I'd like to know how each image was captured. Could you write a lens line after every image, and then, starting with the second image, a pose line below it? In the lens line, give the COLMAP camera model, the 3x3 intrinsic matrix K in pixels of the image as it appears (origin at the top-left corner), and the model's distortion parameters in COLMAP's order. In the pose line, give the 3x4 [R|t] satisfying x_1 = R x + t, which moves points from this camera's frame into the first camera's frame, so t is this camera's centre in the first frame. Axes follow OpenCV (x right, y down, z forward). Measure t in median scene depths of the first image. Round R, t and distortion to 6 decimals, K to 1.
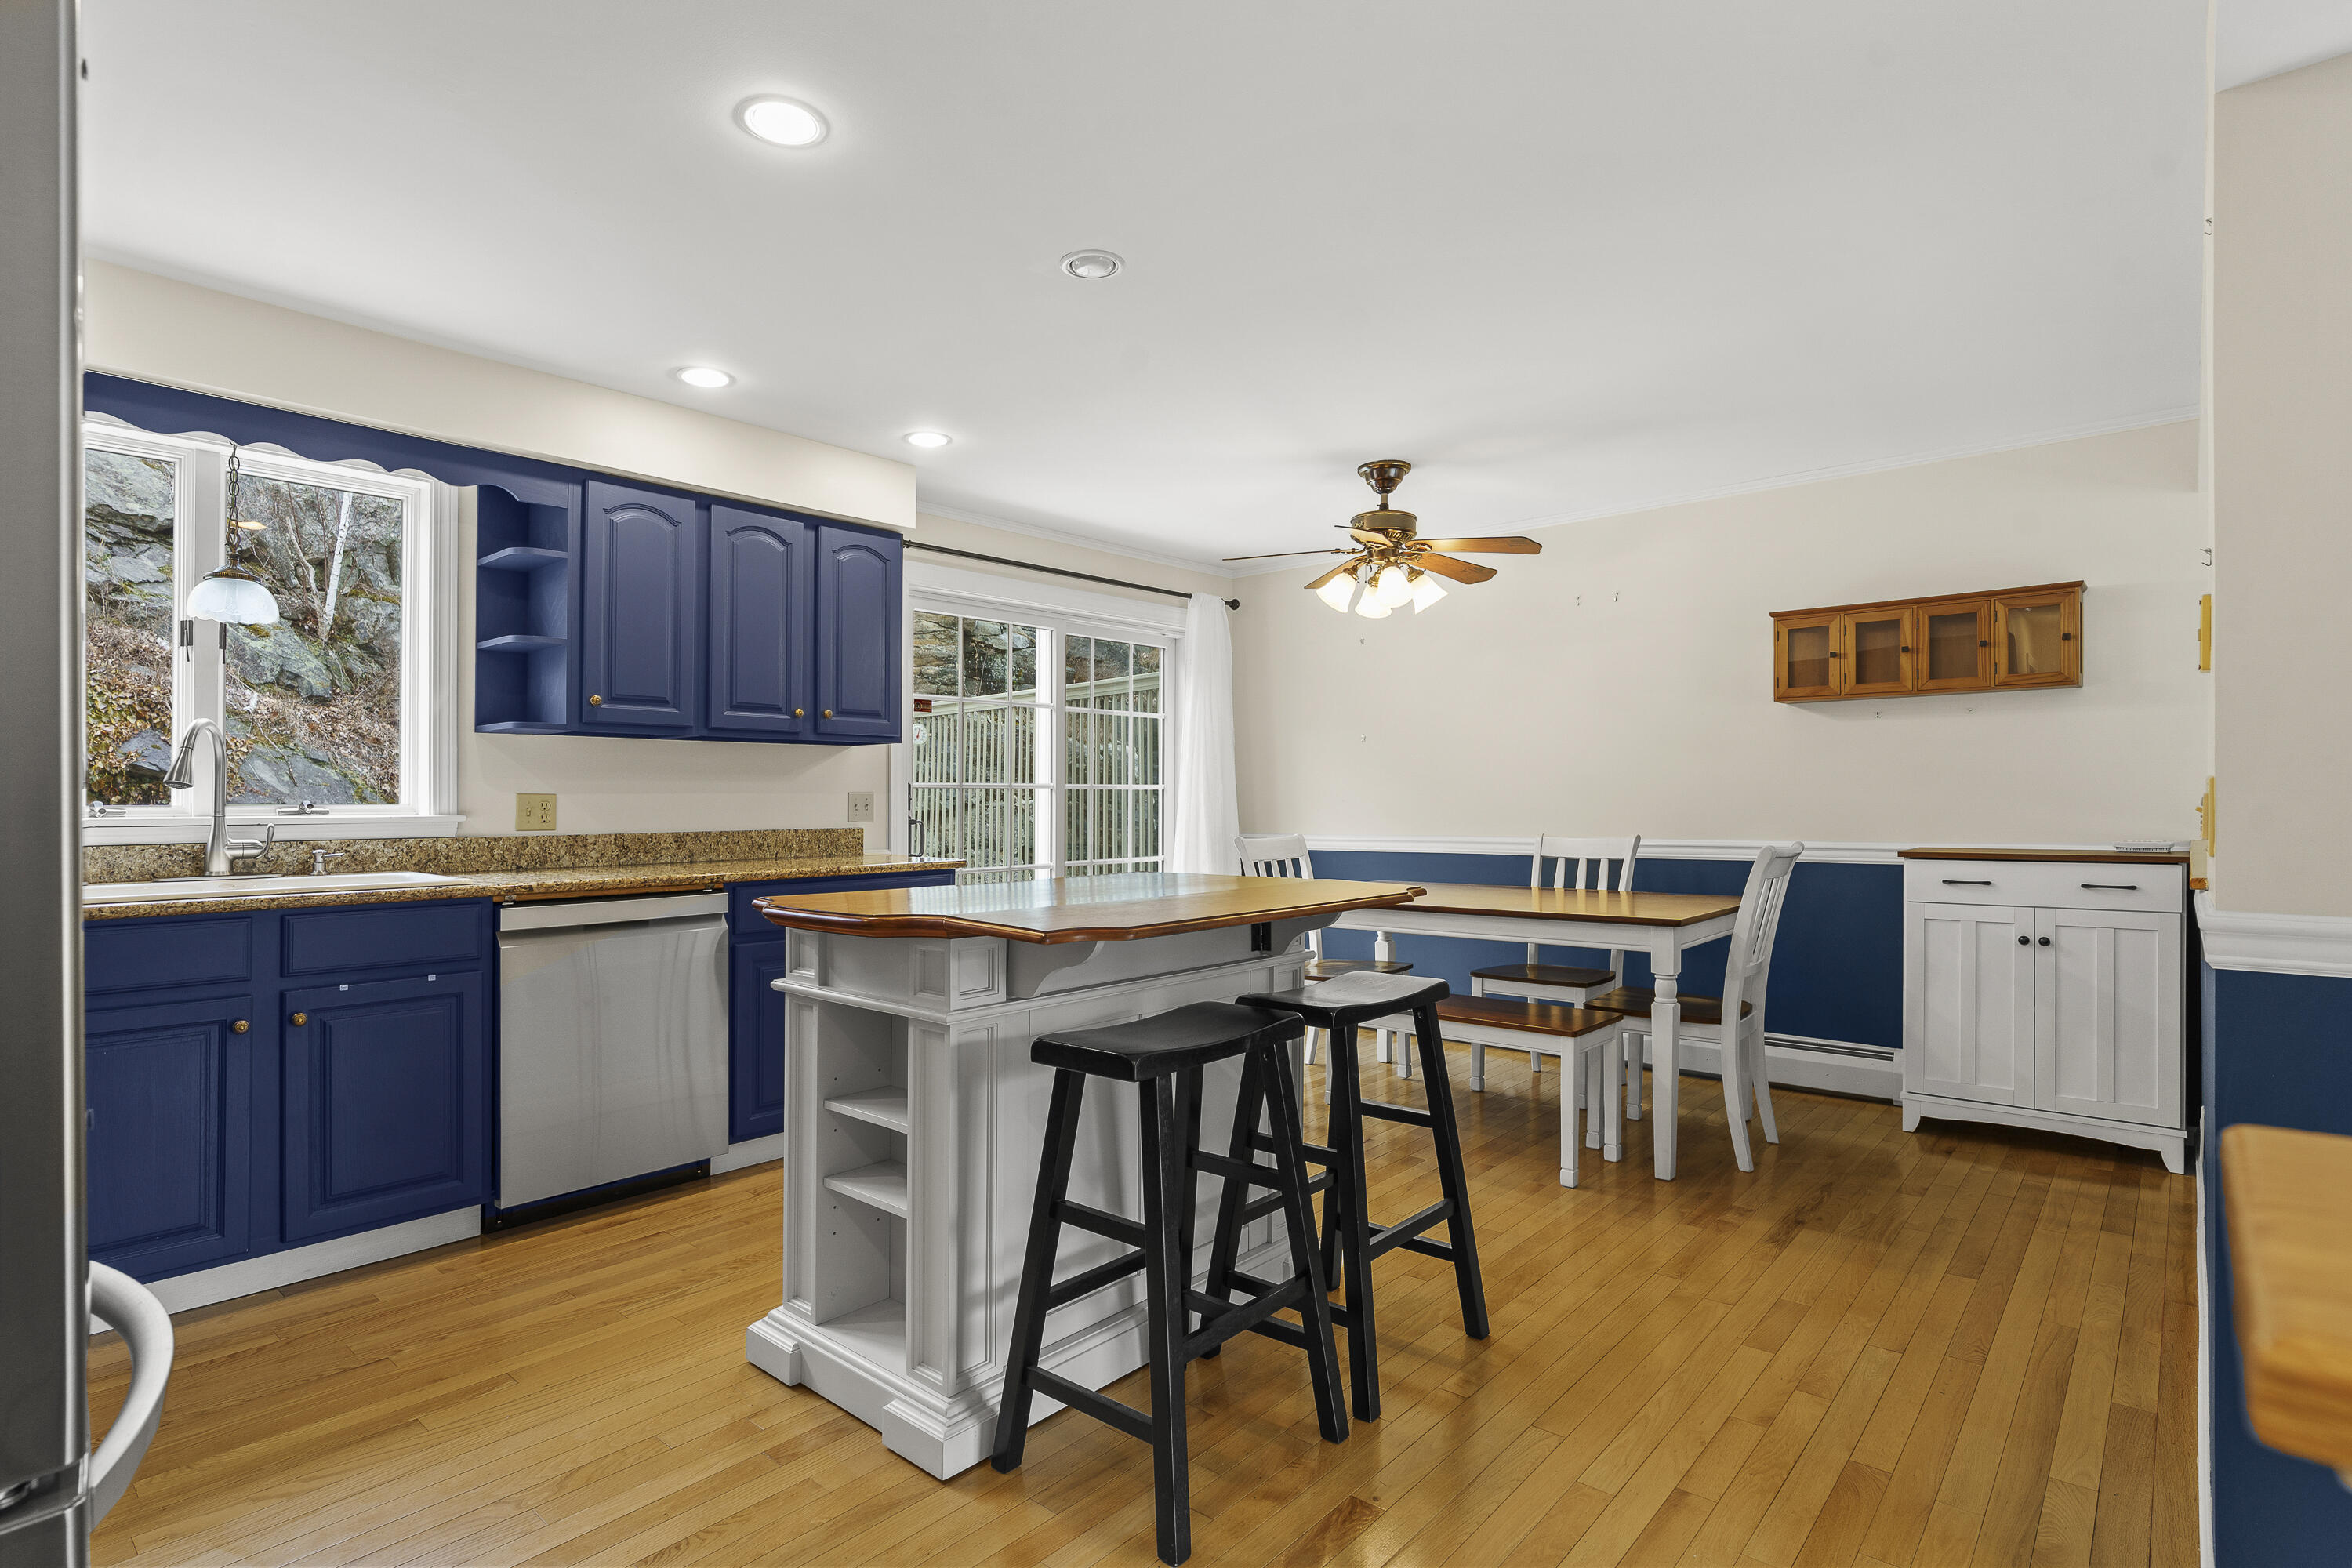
lens RADIAL K [[1142.7, 0, 1176.0], [0, 1142.7, 784.0], [0, 0, 1]] dist [-0.001239, -0.000143]
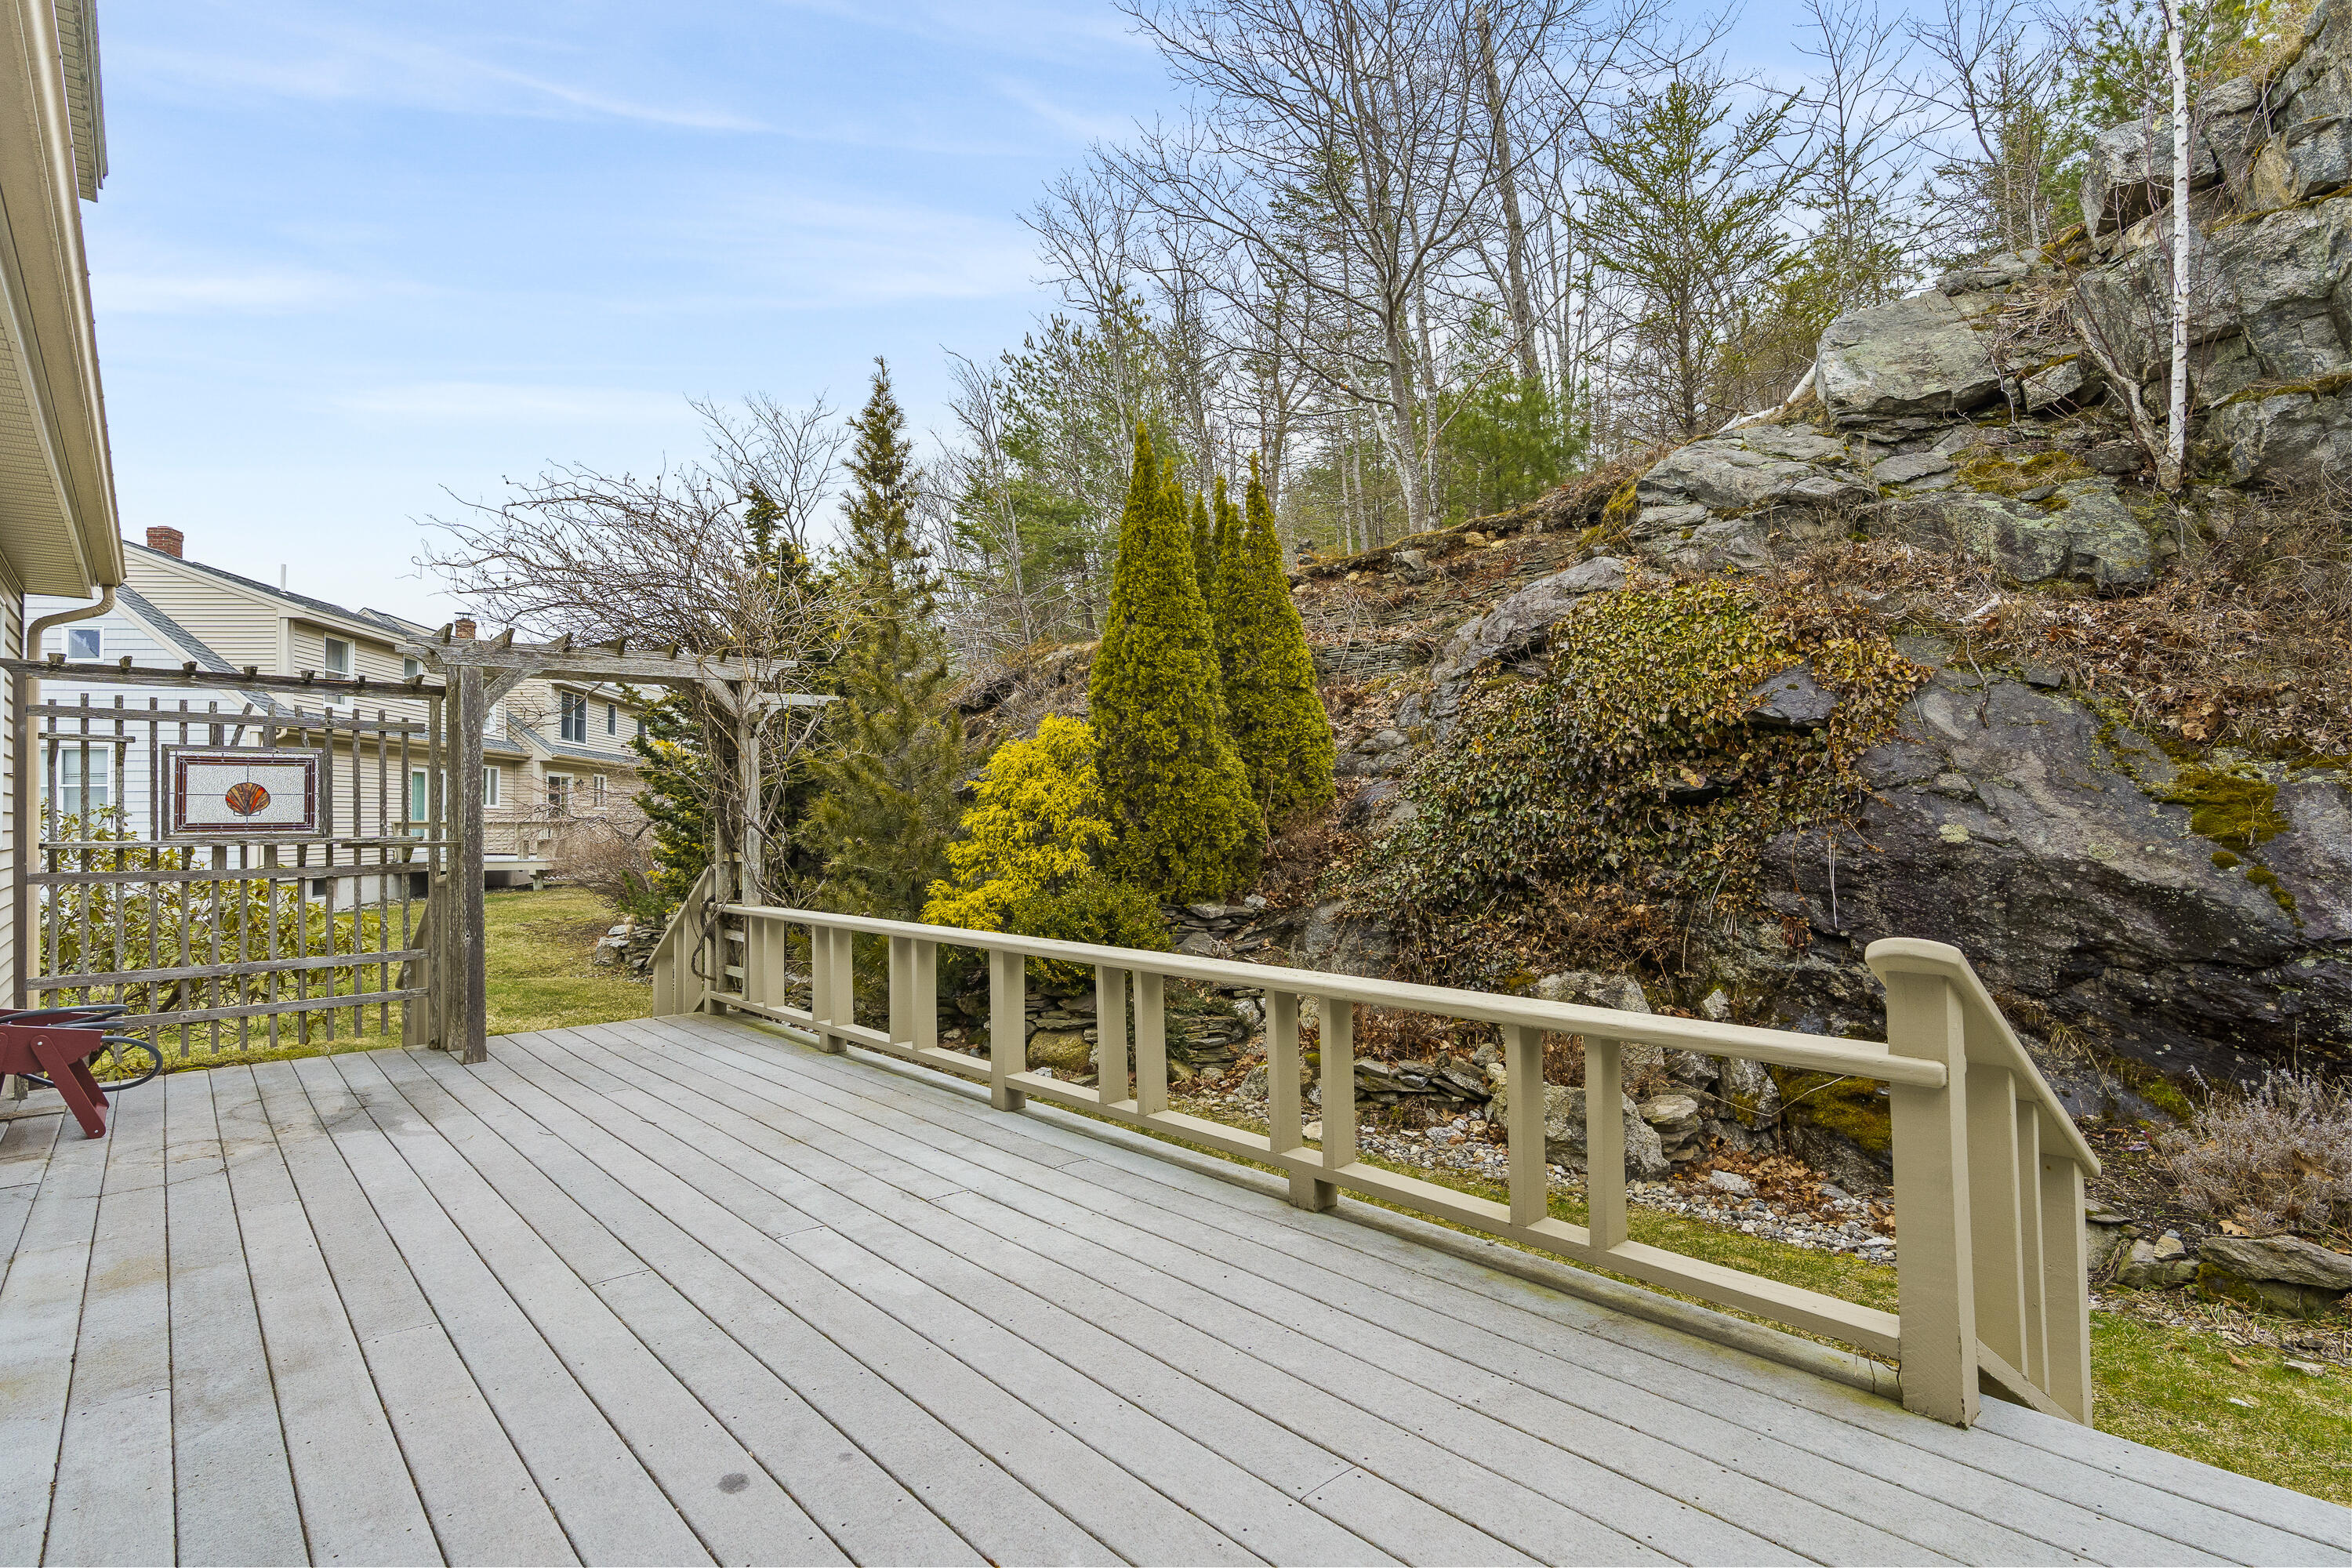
lens RADIAL K [[1142.7, 0, 1176.0], [0, 1142.7, 784.0], [0, 0, 1]] dist [-0.001239, -0.000143]
pose [[-0.116500, -0.016575, -0.993052, -0.206187], [0.032638, 0.999257, -0.020507, 0.071973], [0.992654, -0.034800, -0.115873, 1.456693]]
